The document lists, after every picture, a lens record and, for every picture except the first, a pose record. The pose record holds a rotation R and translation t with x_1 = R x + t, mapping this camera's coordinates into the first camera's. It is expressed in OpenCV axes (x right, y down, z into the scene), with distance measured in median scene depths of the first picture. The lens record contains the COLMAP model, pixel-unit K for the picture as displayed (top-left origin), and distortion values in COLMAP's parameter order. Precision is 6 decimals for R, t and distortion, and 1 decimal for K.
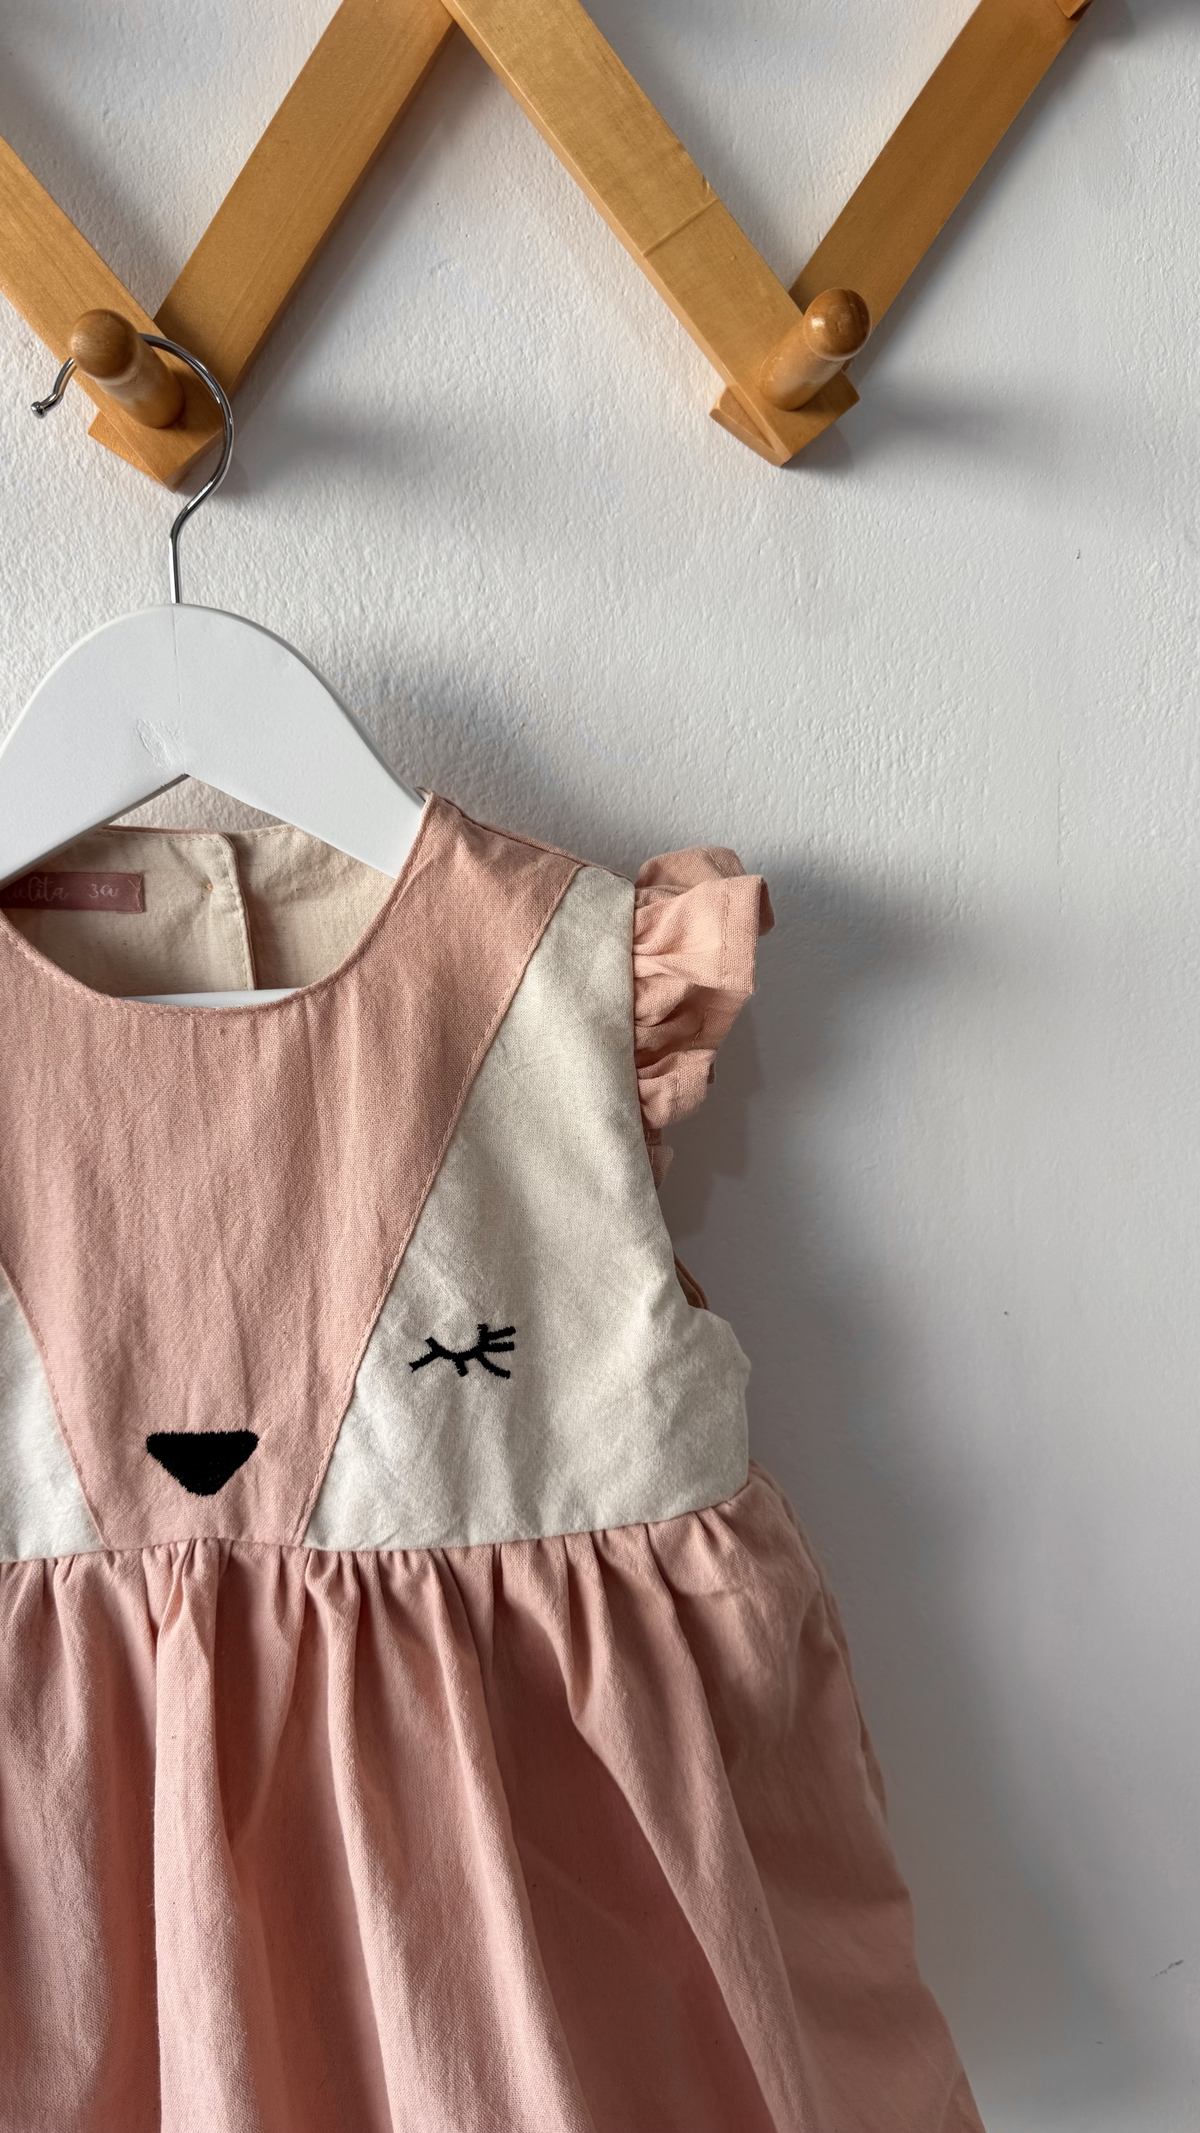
lens RADIAL K [[1447.8, 0, 617.1], [0, 1447.8, 1116.8], [0, 0, 1]] dist [0.015160, -0.053271]
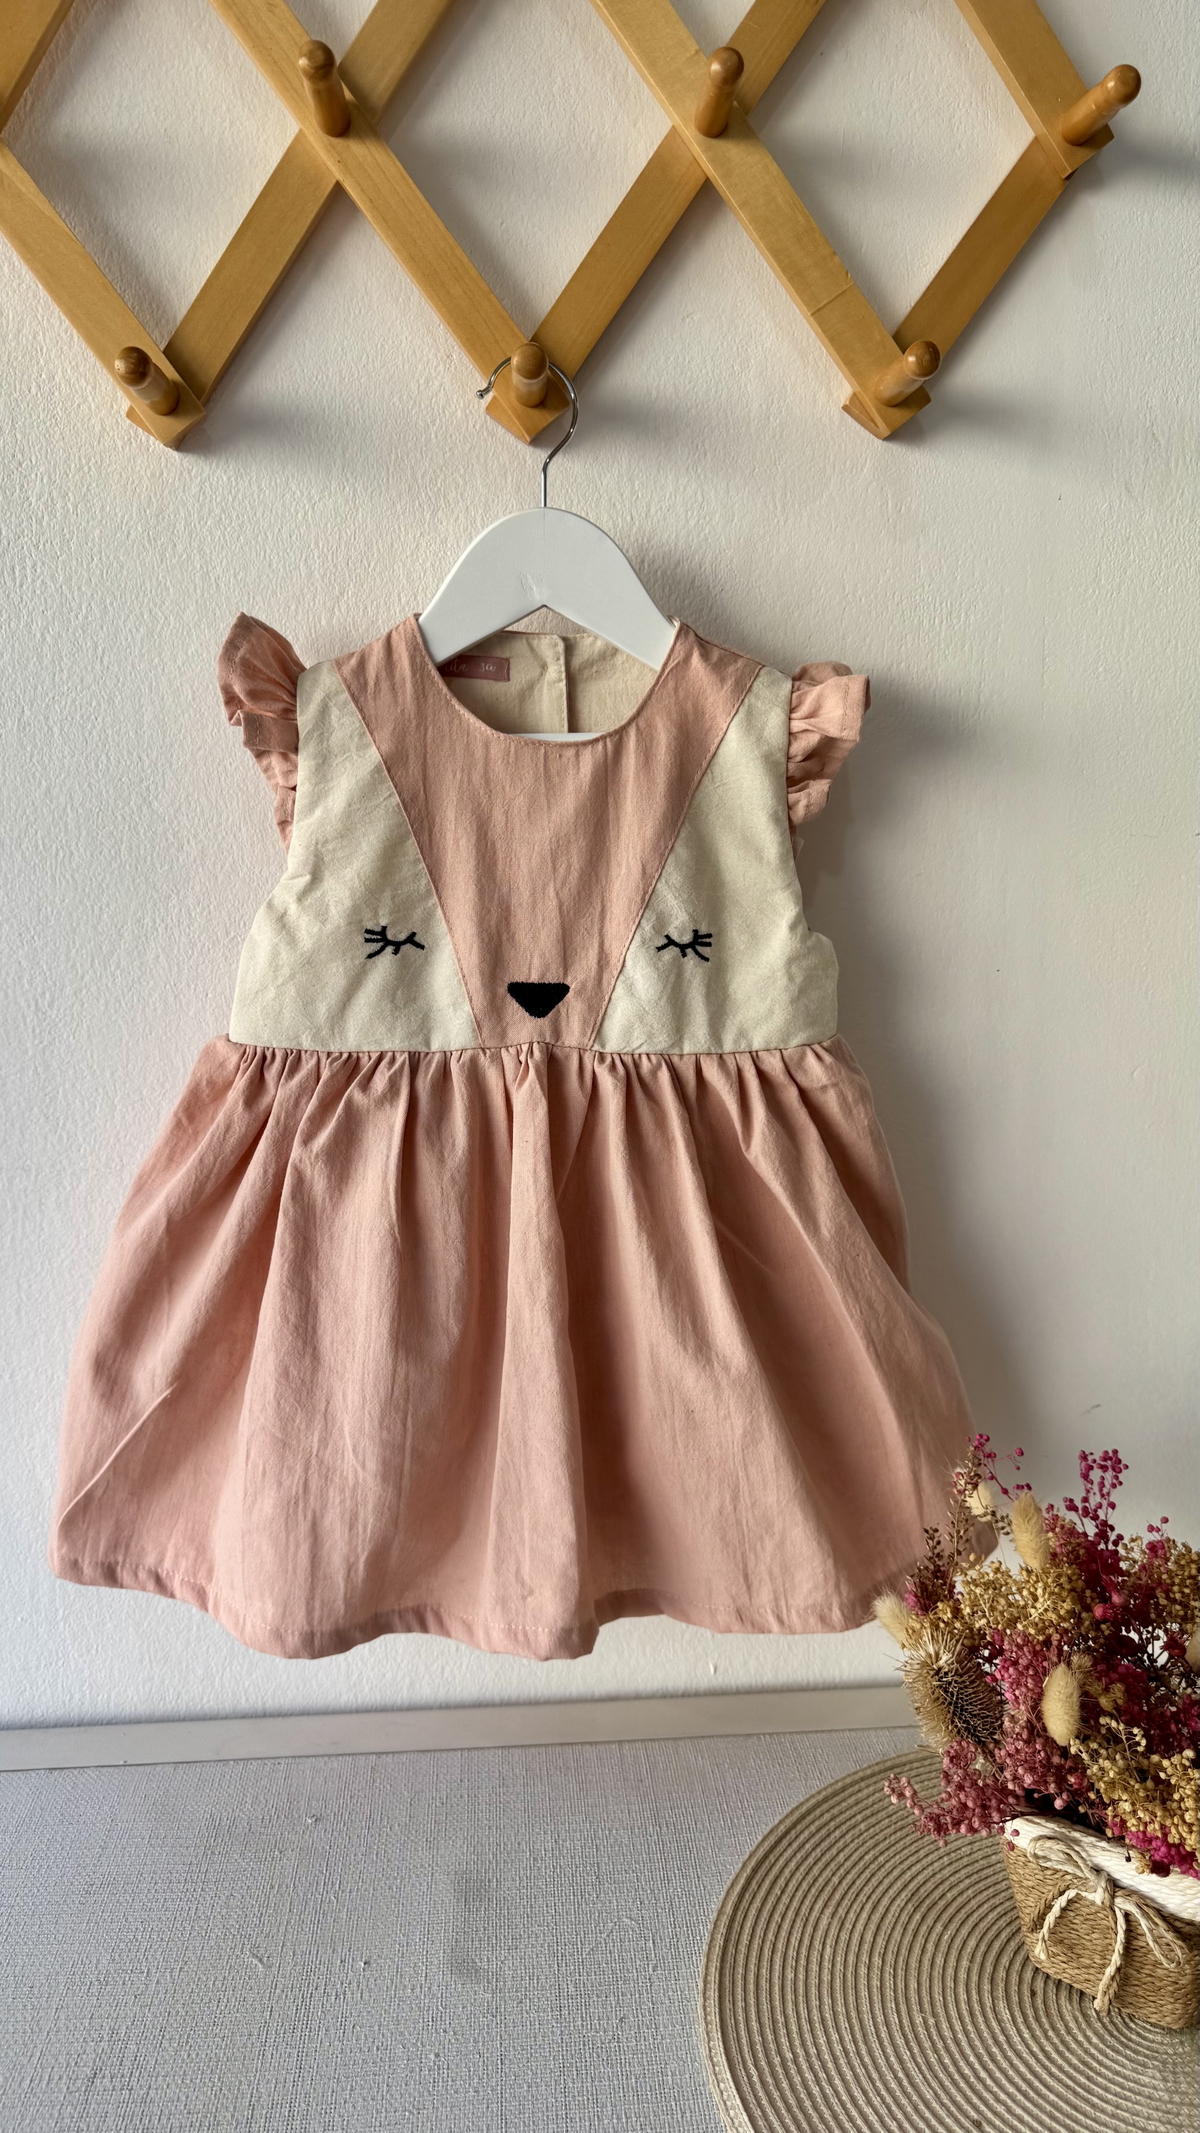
lens RADIAL K [[1447.8, 0, 599.8], [0, 1447.8, 1078.3], [0, 0, 1]] dist [0.015160, -0.053271]
pose [[0.998997, 0.035088, -0.027821, -0.155497], [-0.034292, 0.999003, 0.028576, 0.279813], [0.028796, -0.027594, 0.999204, -0.776185]]
